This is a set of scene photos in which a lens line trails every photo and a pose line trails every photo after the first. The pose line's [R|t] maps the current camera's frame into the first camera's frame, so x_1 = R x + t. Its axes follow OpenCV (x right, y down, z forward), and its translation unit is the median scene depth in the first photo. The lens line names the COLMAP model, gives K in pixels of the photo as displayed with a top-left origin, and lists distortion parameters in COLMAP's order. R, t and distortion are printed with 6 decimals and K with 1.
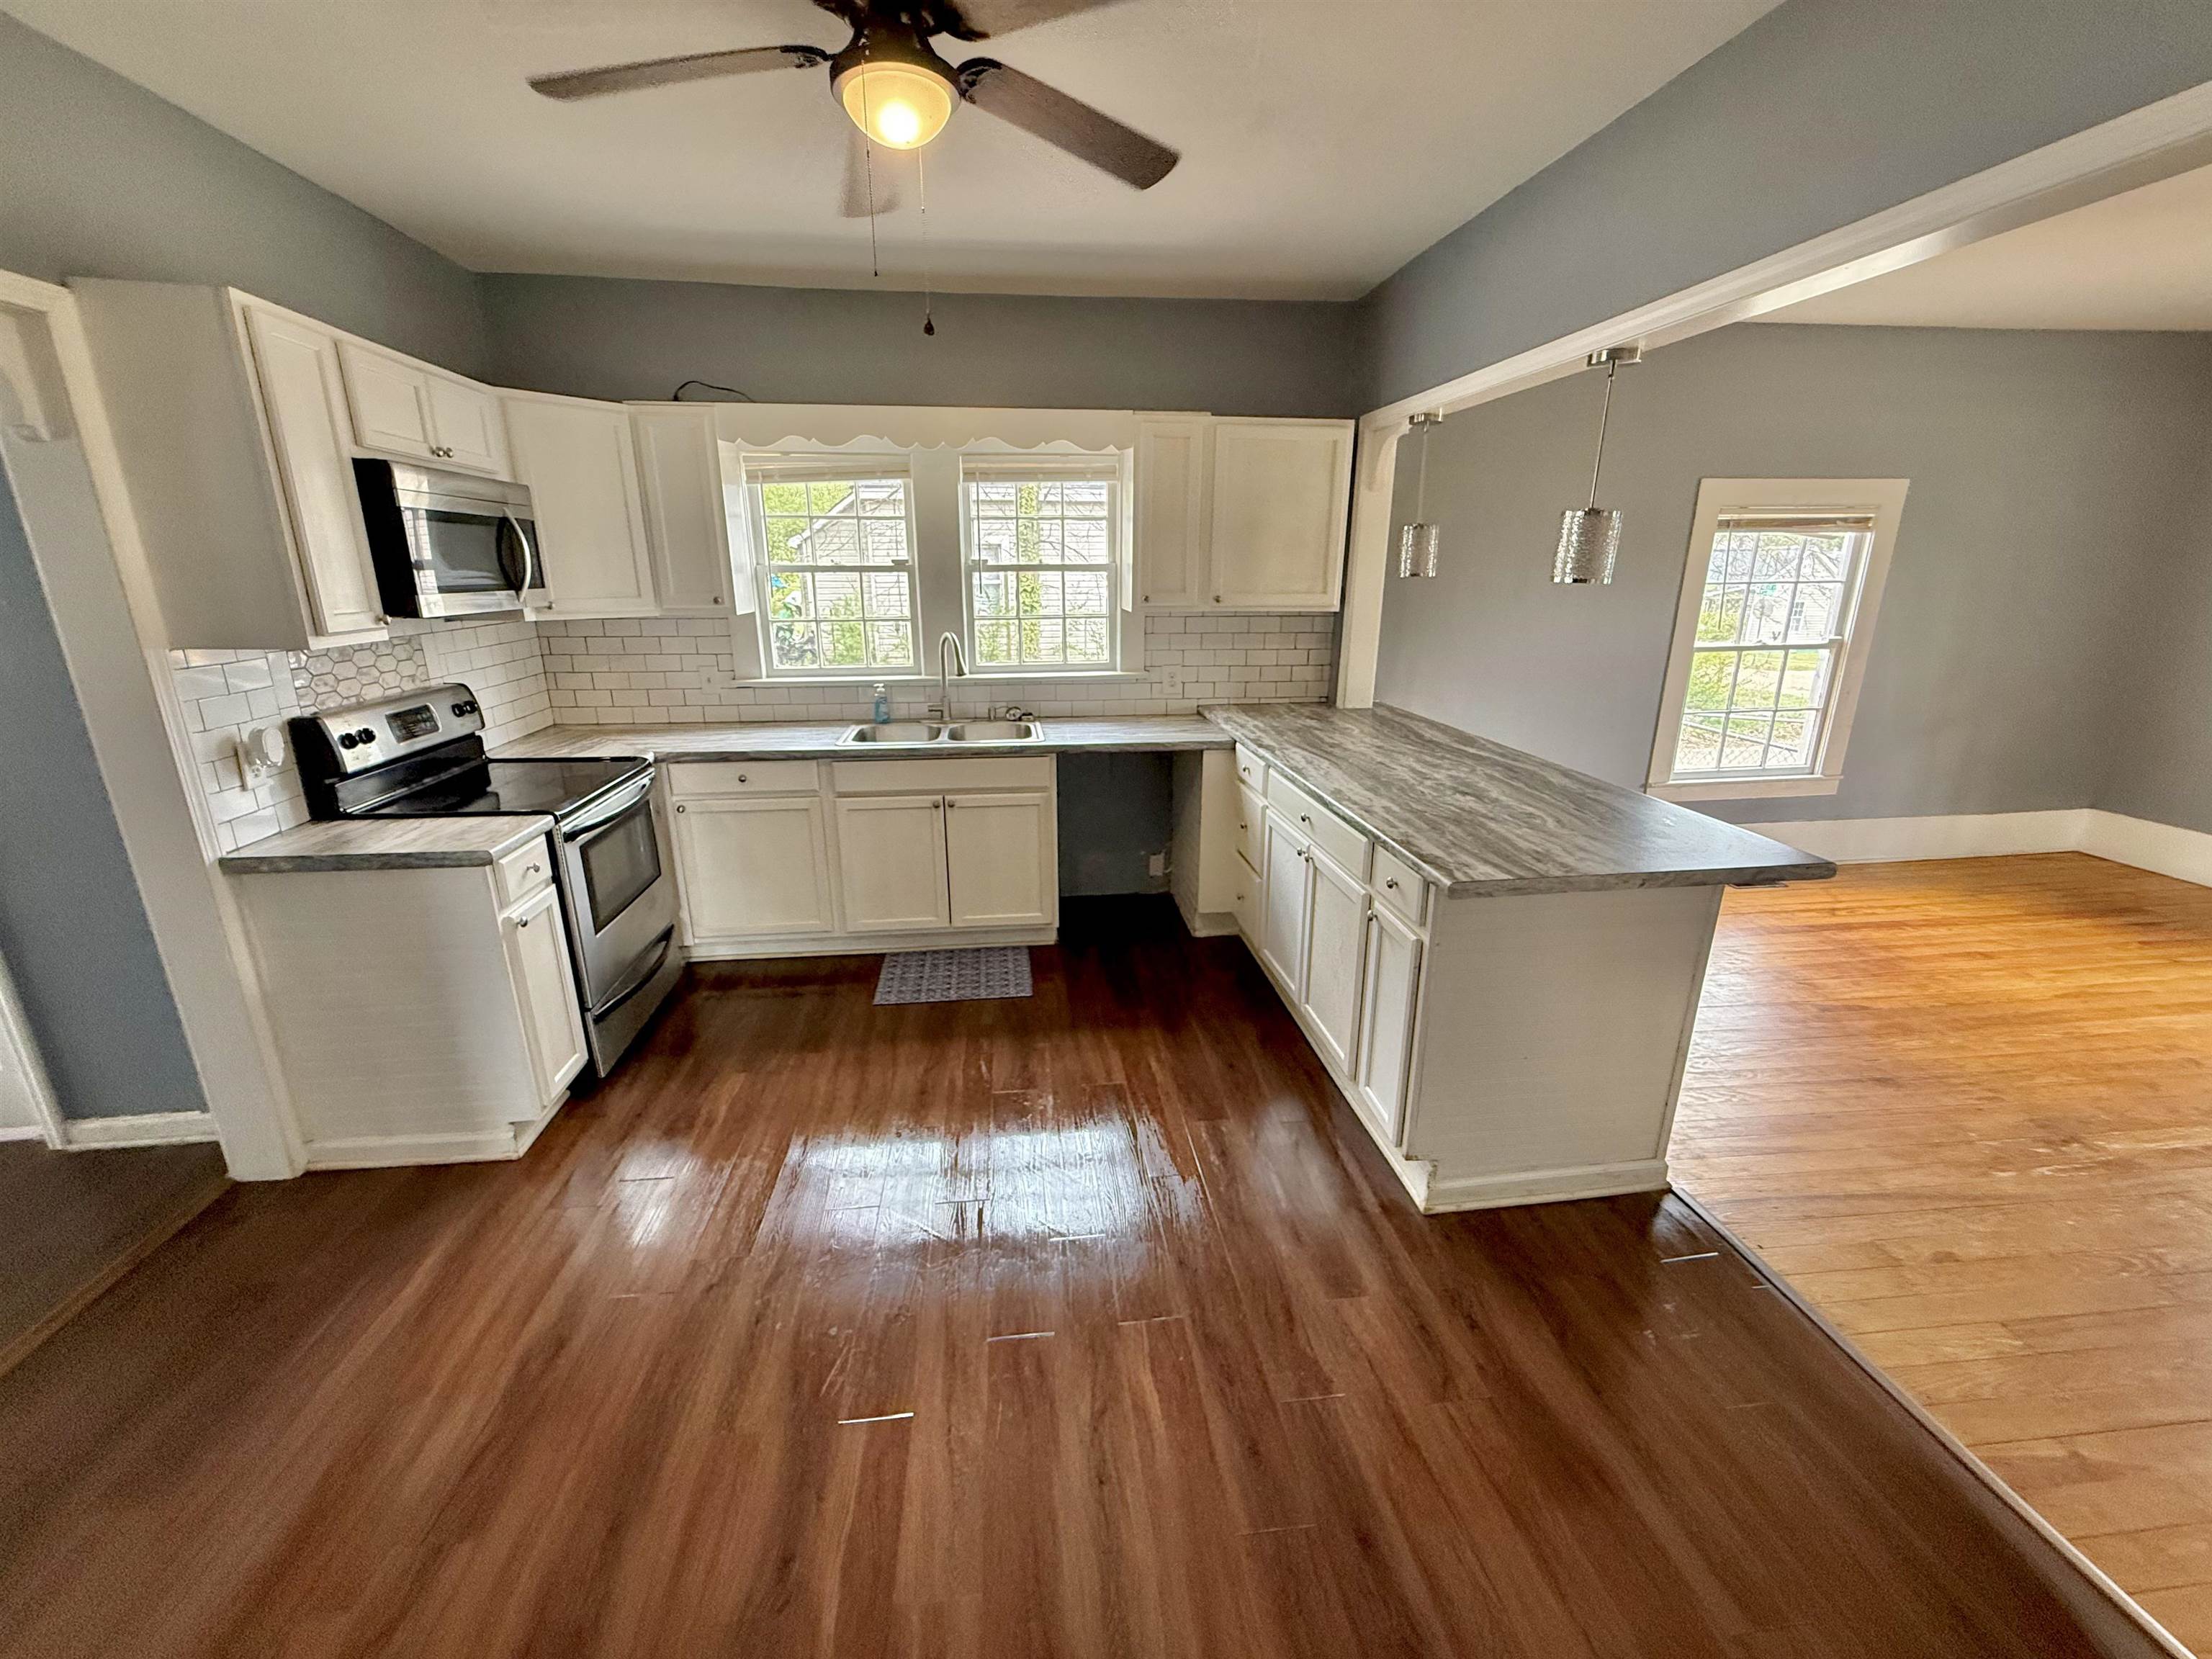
lens RADIAL K [[880.5, 0, 1100.4], [0, 880.5, 824.7], [0, 0, 1]] dist [0.000321, 0.000038]
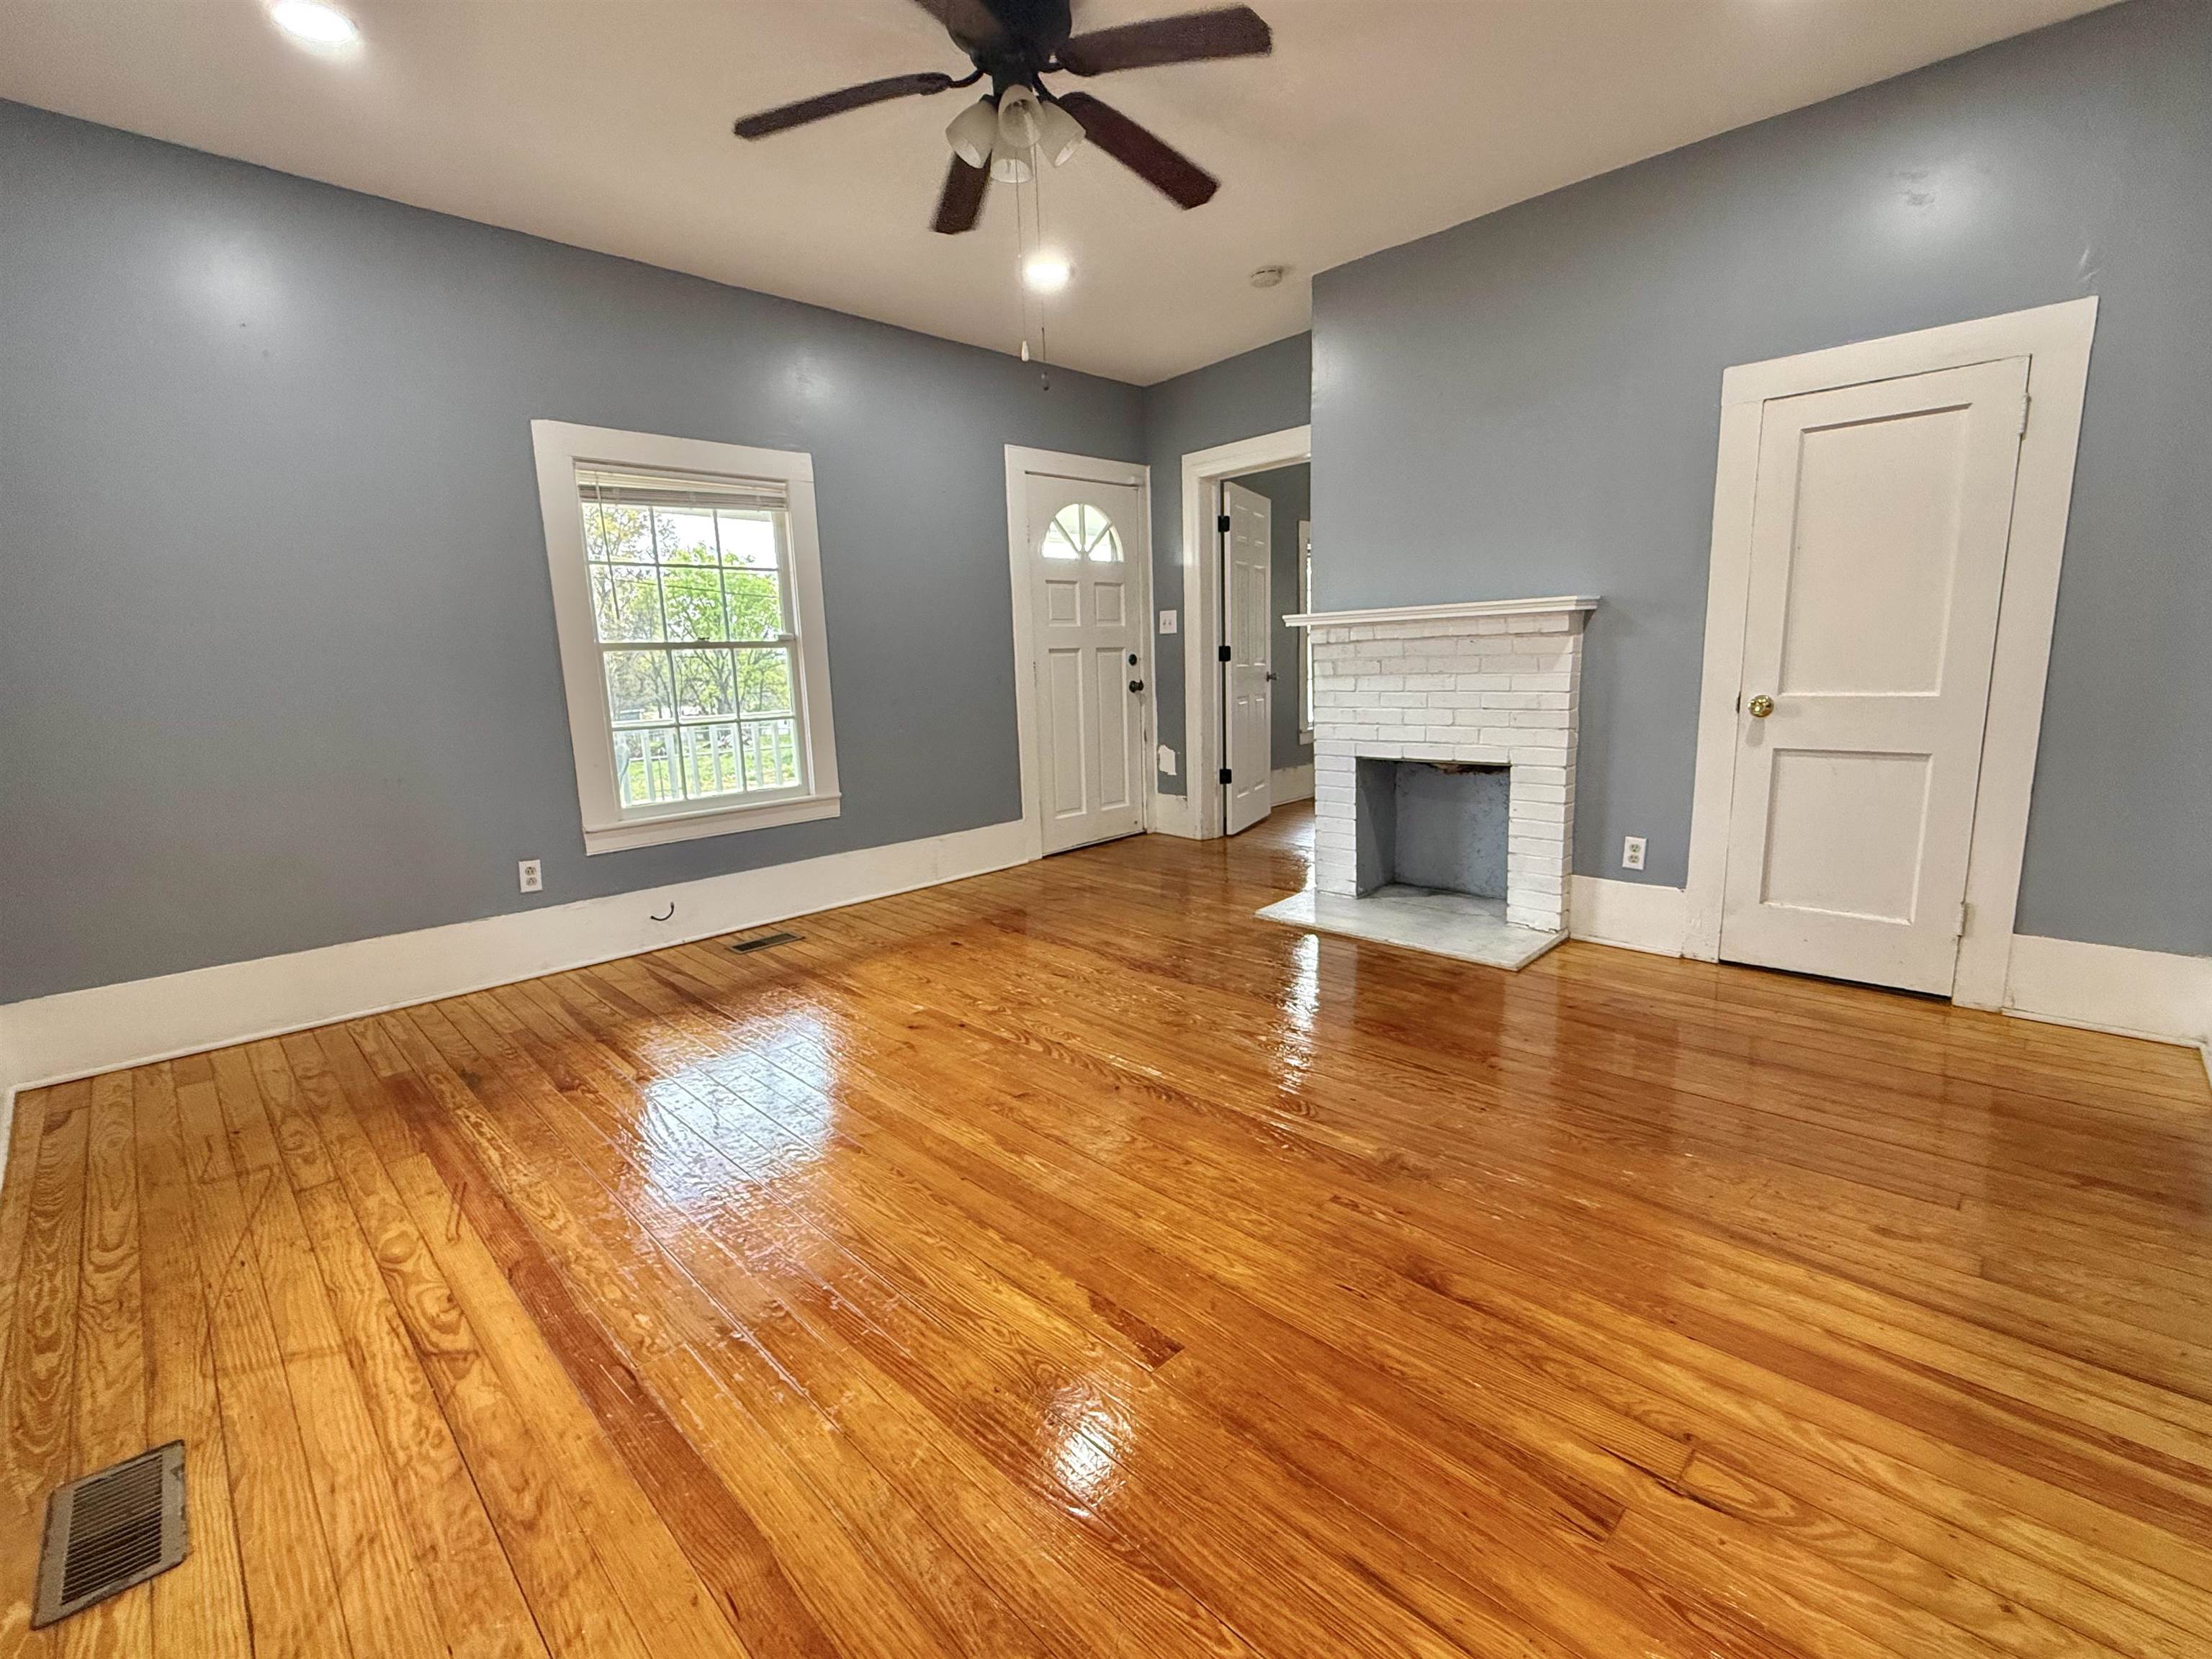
lens RADIAL K [[966.2, 0, 1115.0], [0, 966.2, 828.7], [0, 0, 1]] dist [0.000007, 0.000170]
pose [[-0.626468, -0.116383, 0.770709, 0.463683], [0.250969, 0.906013, 0.340815, -0.191723], [-0.737938, 0.406934, -0.538380, 1.111798]]
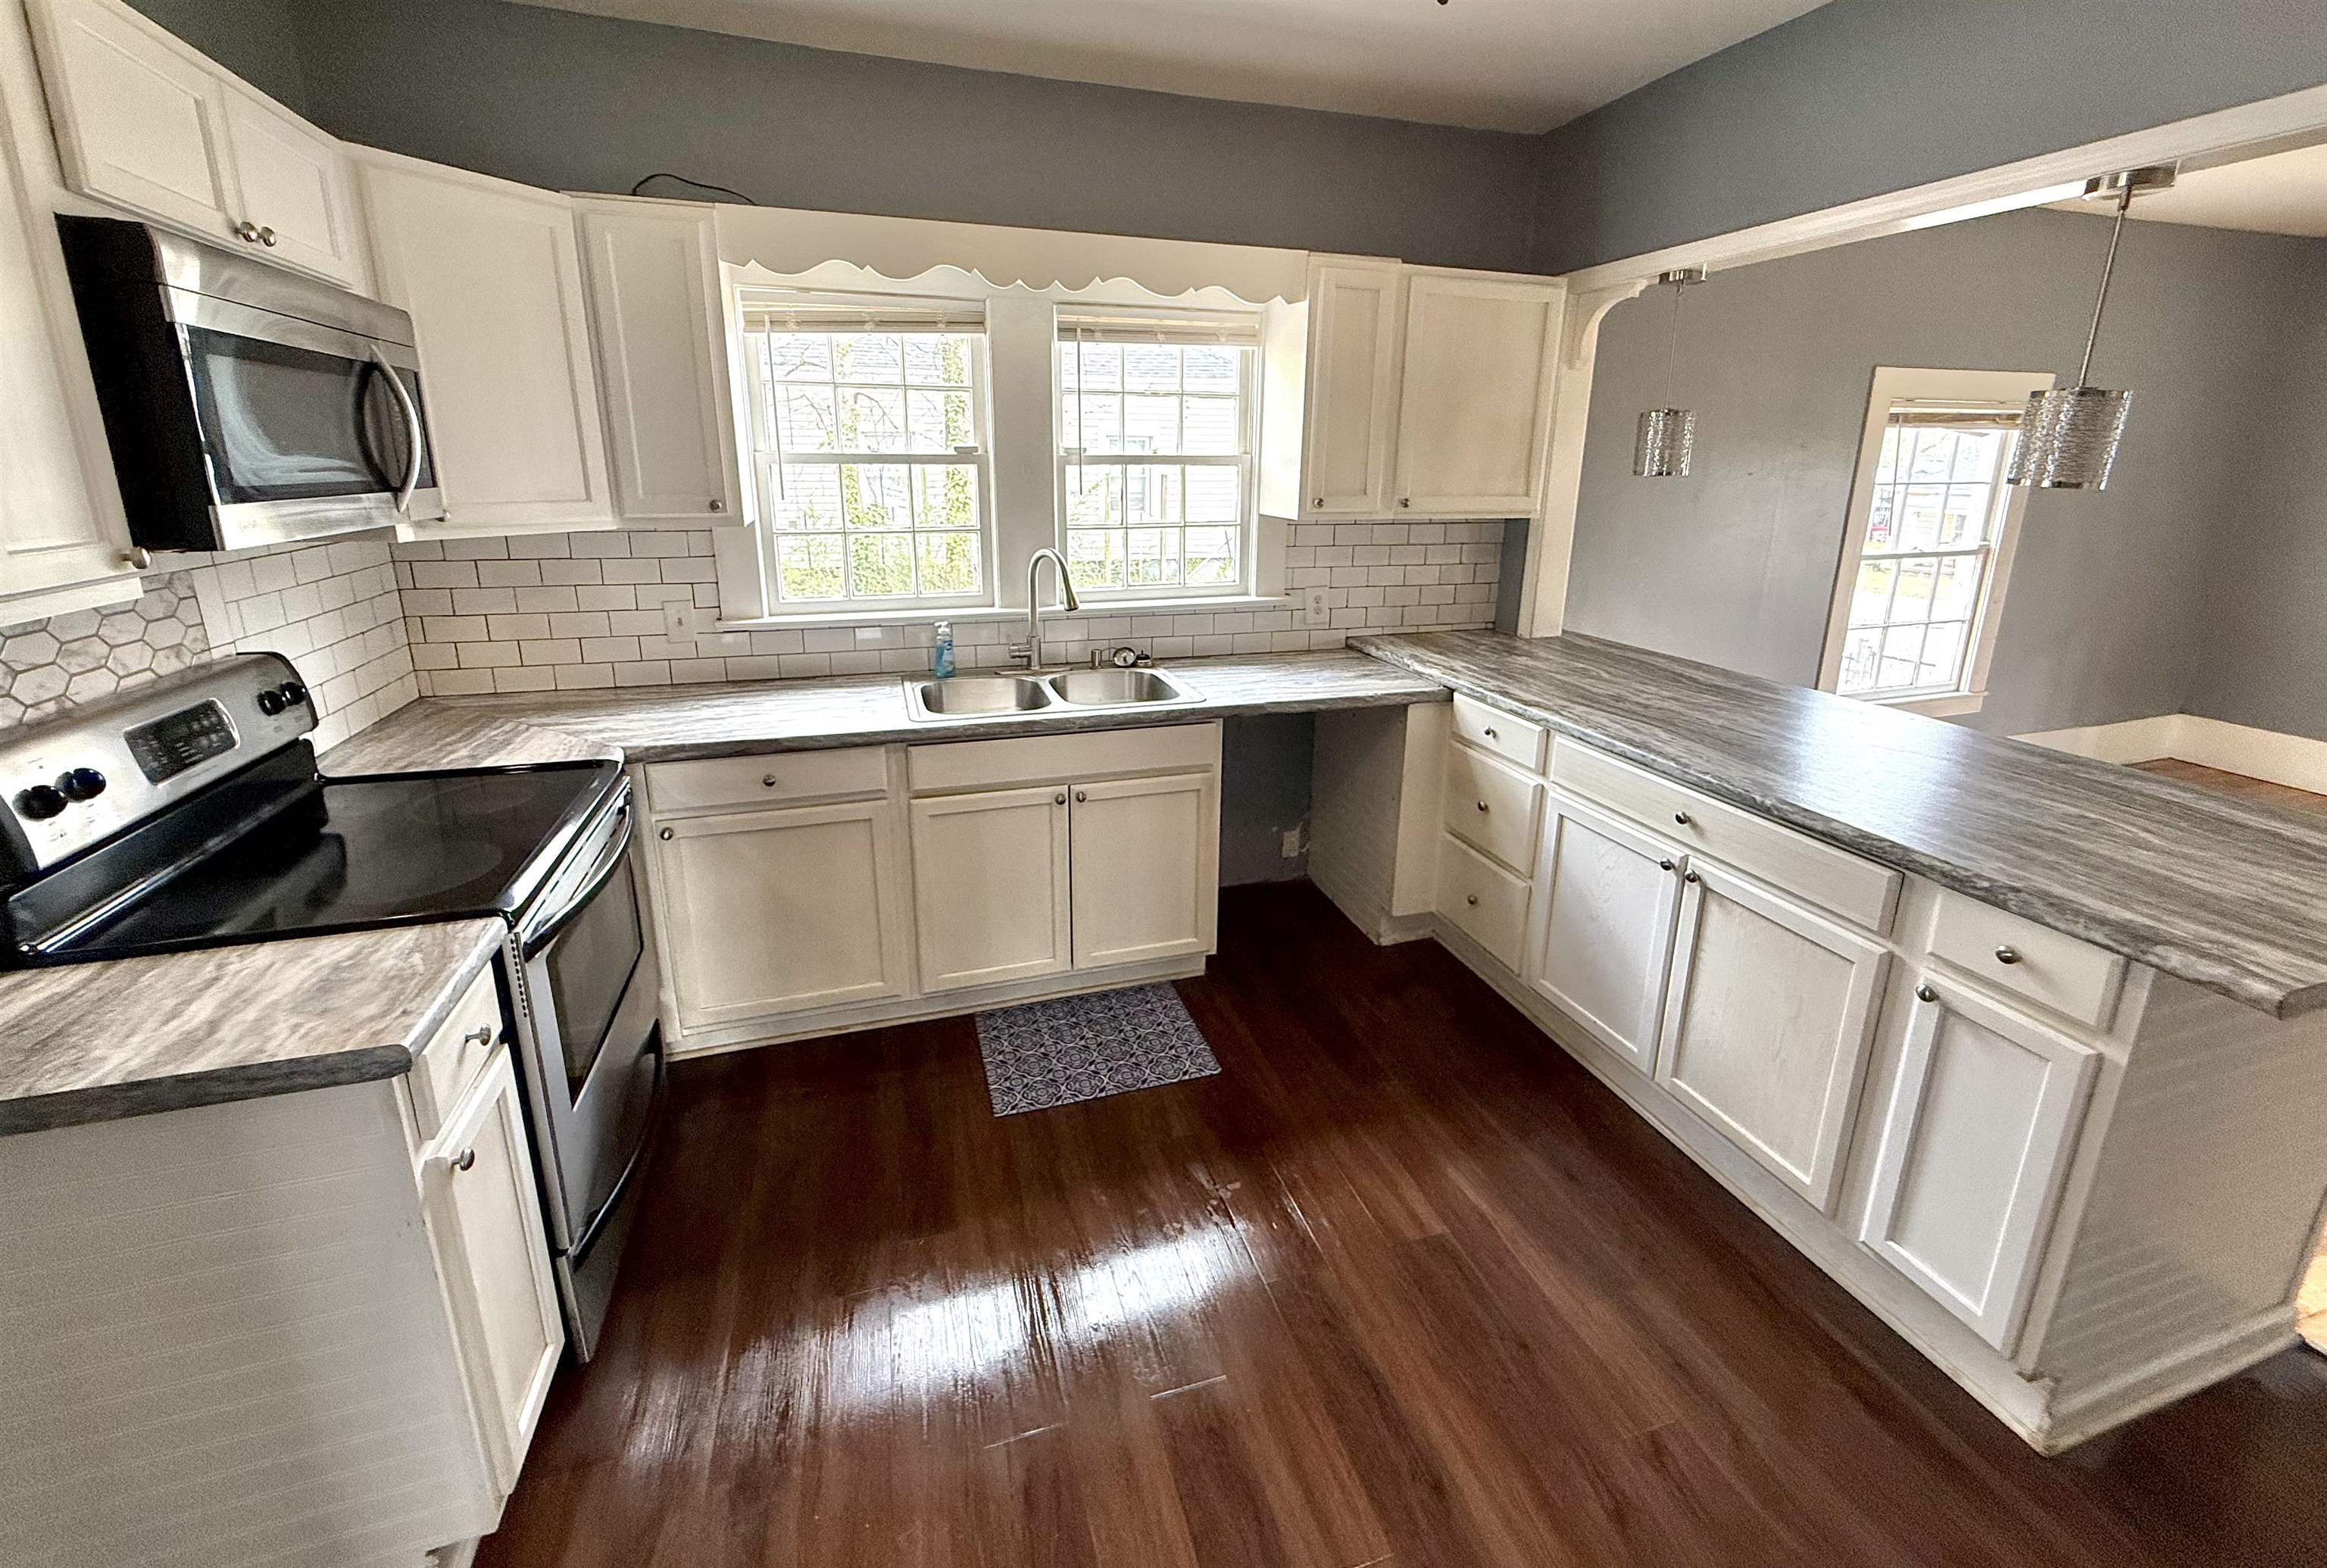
lens RADIAL K [[924.9, 0, 1156.1], [0, 924.9, 689.4], [0, 0, 1]] dist [0.000045, -0.000991]
pose [[0.982714, -0.036169, 0.181563, -0.243980], [0.043528, 0.998377, -0.036711, -0.080151], [-0.179941, 0.043980, 0.982694, 0.277426]]
